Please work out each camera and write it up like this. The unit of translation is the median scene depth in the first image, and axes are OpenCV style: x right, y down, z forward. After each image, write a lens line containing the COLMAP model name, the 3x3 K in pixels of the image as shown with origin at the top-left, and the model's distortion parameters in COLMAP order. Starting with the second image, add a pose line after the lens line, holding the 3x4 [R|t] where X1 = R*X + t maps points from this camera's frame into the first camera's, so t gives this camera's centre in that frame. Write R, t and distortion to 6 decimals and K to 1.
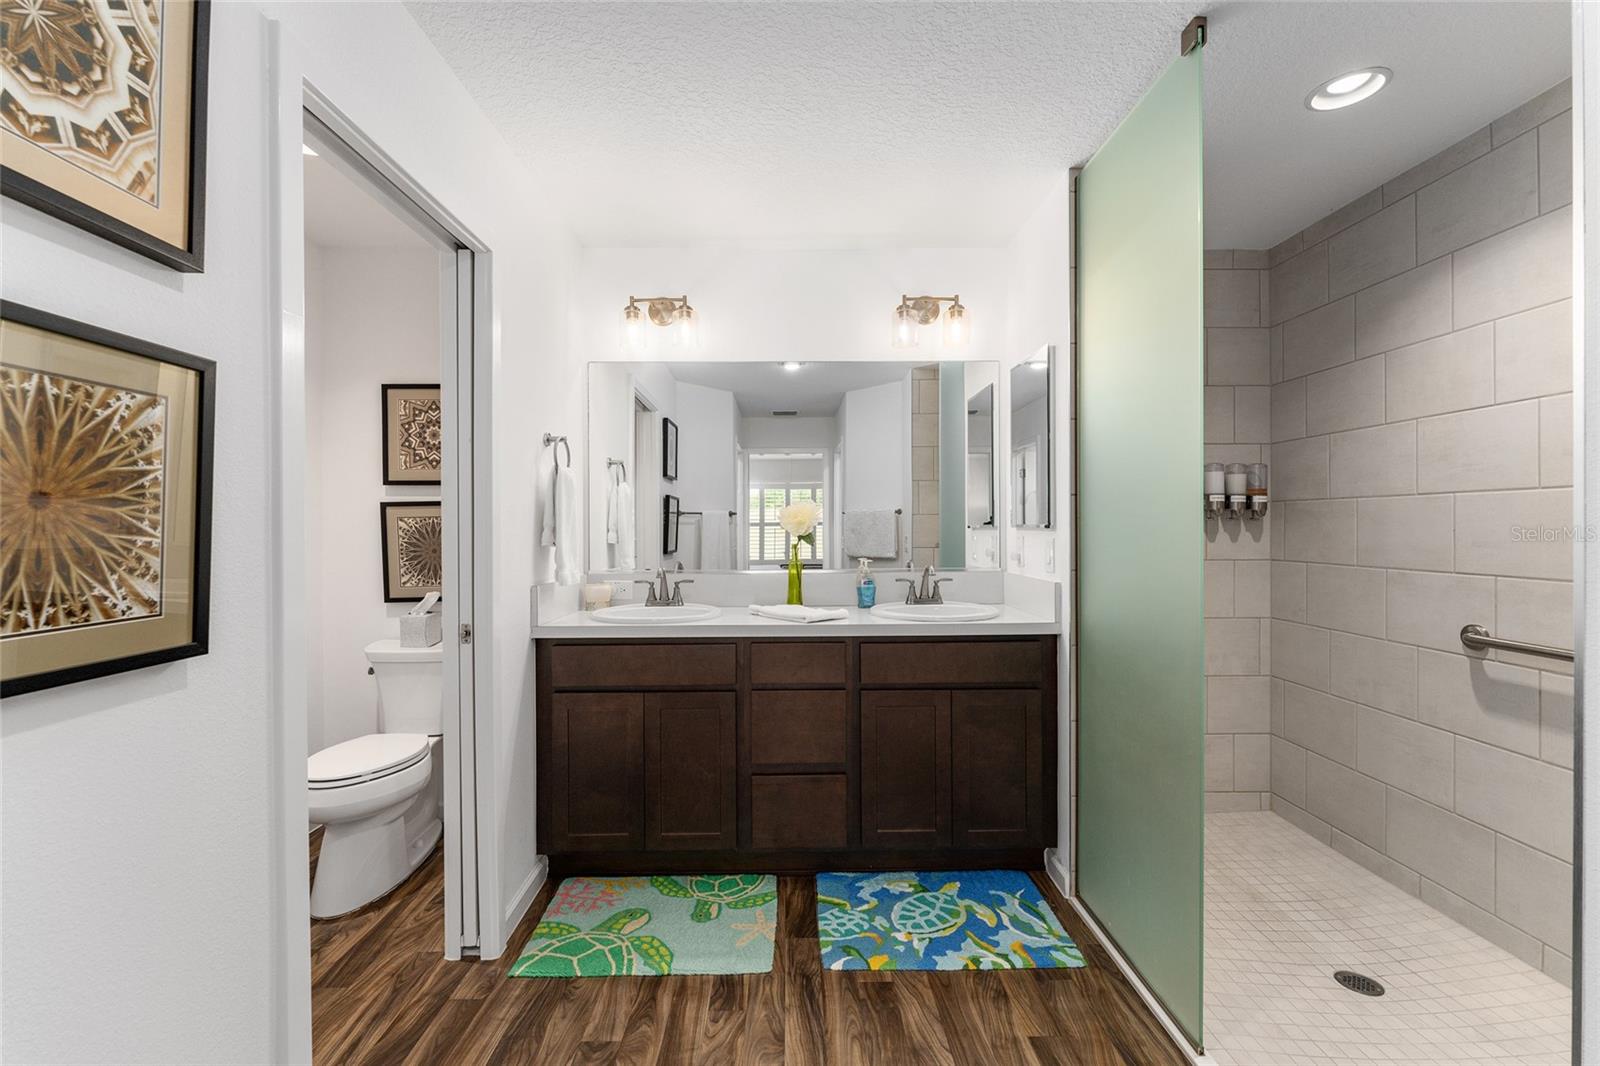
lens RADIAL K [[680.1, 0, 800.0], [0, 680.1, 533.0], [0, 0, 1]] dist [0.011822, -0.000263]
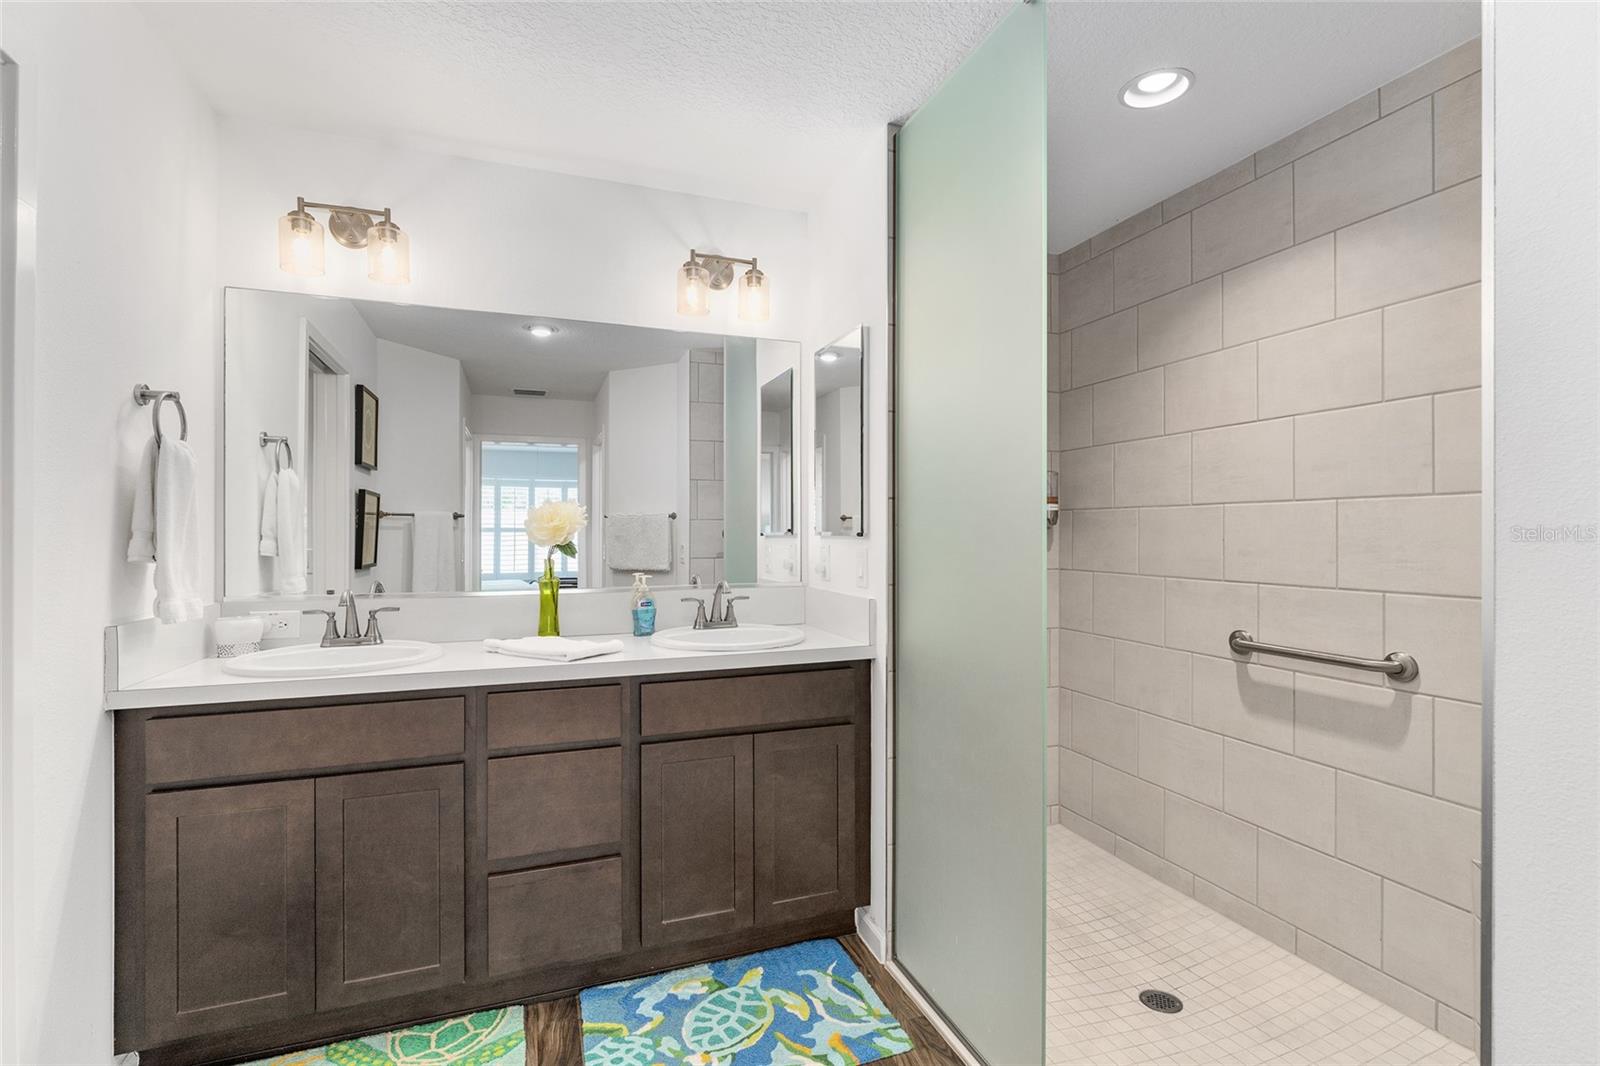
lens RADIAL K [[729.4, 0, 801.0], [0, 729.4, 535.7], [0, 0, 1]] dist [0.000239, -0.000557]
pose [[0.941952, 0.003626, 0.335728, -0.018913], [-0.001550, 0.999978, -0.006450, -0.001926], [-0.335744, 0.005556, 0.941937, 0.155470]]
